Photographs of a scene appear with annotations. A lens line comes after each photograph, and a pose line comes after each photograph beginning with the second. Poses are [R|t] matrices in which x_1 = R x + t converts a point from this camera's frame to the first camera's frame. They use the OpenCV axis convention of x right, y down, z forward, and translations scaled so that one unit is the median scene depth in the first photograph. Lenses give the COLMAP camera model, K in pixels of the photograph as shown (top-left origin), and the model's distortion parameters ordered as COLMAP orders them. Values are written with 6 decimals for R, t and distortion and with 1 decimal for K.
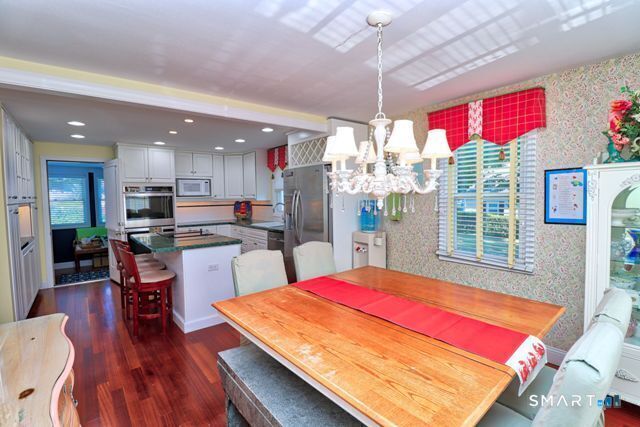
lens RADIAL K [[292.3, 0, 320.0], [0, 292.3, 213.5], [0, 0, 1]] dist [-0.002260, -0.000756]
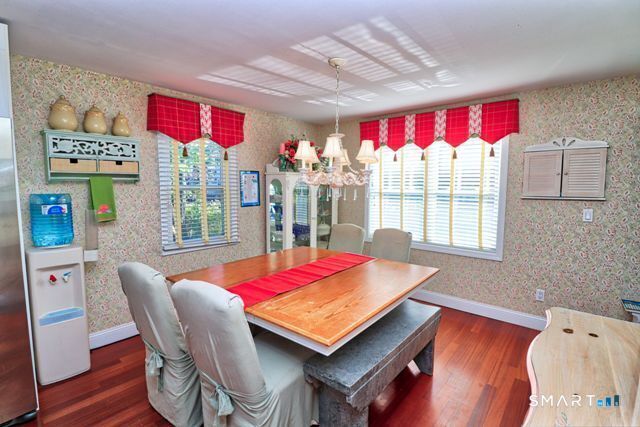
lens RADIAL K [[300.7, 0, 320.0], [0, 300.7, 213.5], [0, 0, 1]] dist [-0.023140, -0.000195]
pose [[-0.174075, -0.071800, 0.982111, -0.880581], [0.060207, 0.994696, 0.083392, -0.038803], [-0.982890, 0.073646, -0.168829, 0.965562]]
